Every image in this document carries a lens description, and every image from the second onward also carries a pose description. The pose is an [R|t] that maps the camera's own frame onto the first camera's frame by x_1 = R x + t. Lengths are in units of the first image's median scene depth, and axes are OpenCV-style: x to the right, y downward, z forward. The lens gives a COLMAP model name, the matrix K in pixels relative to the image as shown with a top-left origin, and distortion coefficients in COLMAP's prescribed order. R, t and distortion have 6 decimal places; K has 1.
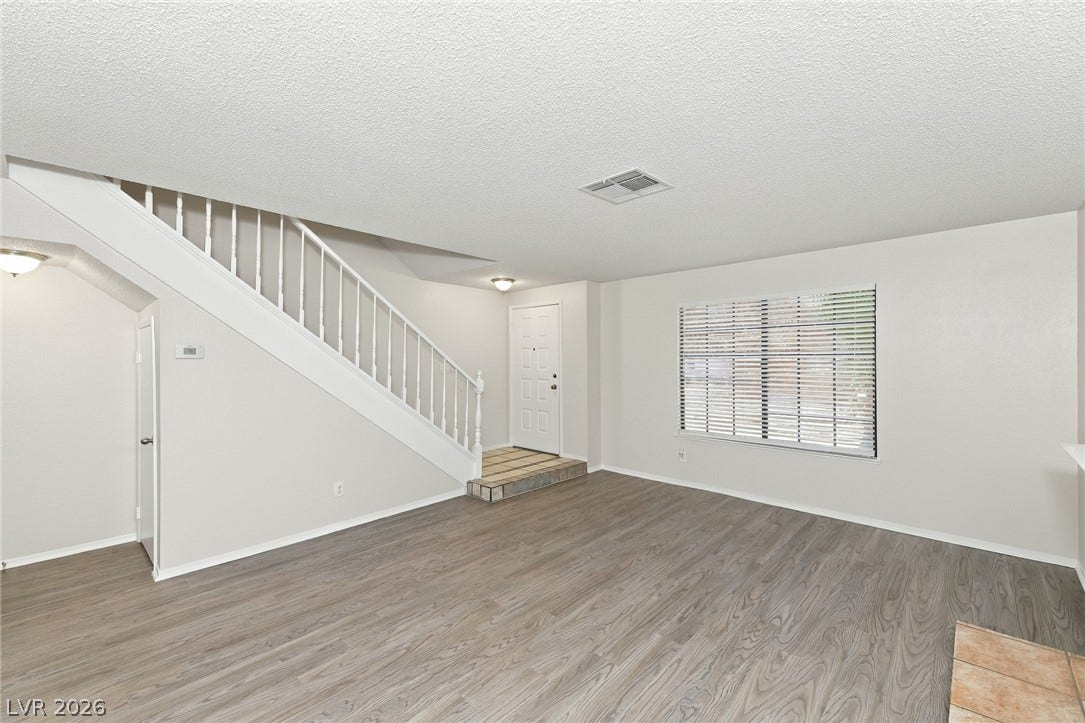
lens RADIAL K [[469.9, 0, 542.5], [0, 469.9, 361.5], [0, 0, 1]] dist [0.037908, -0.000460]
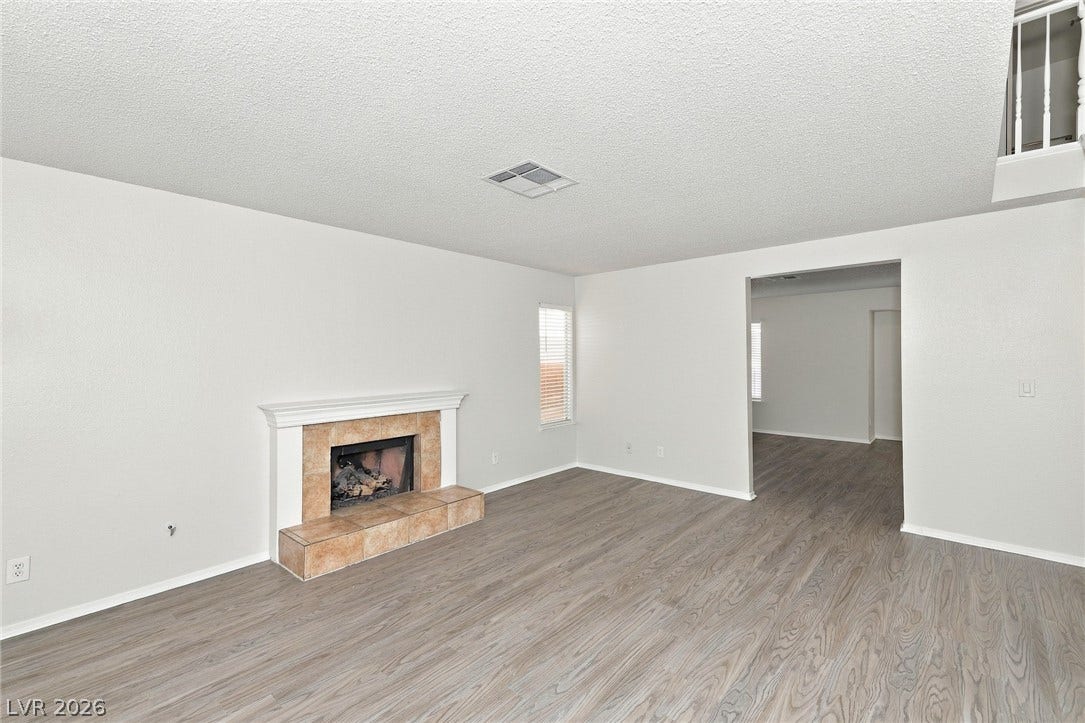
lens RADIAL K [[469.9, 0, 542.5], [0, 469.9, 361.5], [0, 0, 1]] dist [0.037908, -0.000460]
pose [[-0.999669, 0.006292, 0.024945, 0.101974], [0.006815, 0.999757, 0.020944, -0.004178], [-0.024807, 0.021107, -0.999469, 1.570028]]
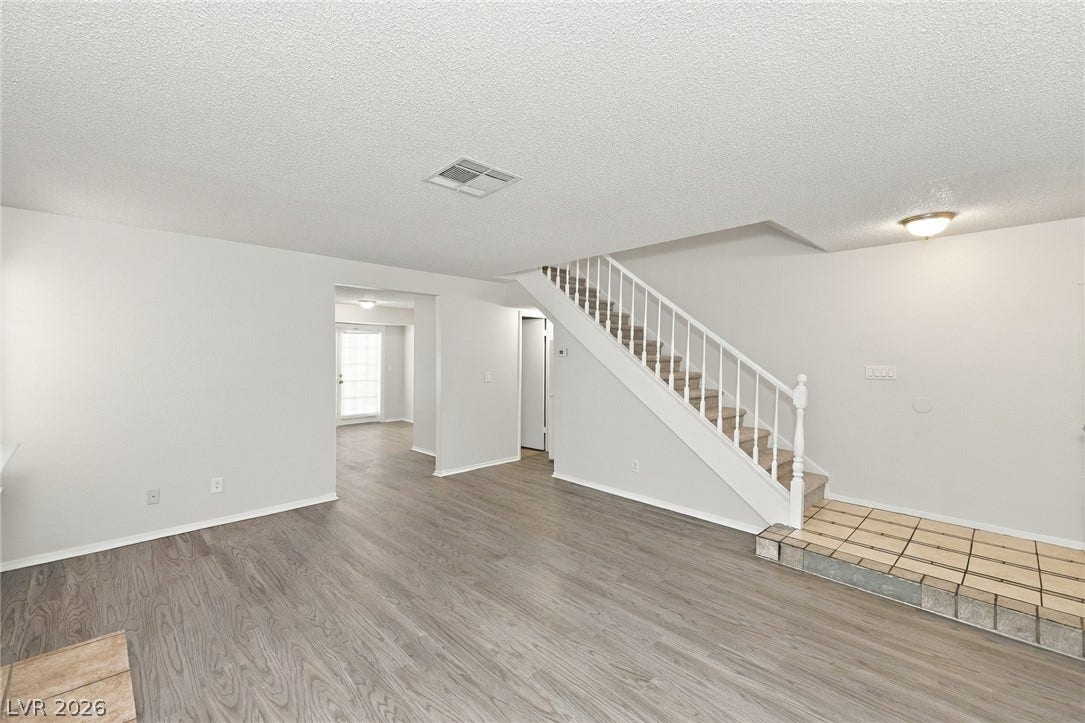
lens RADIAL K [[481.8, 0, 542.5], [0, 481.8, 361.5], [0, 0, 1]] dist [0.053423, -0.000309]
pose [[-0.093670, 0.018659, -0.995428, 0.904847], [-0.009255, 0.999765, 0.019611, -0.020691], [0.995560, 0.011050, -0.093475, 0.976602]]
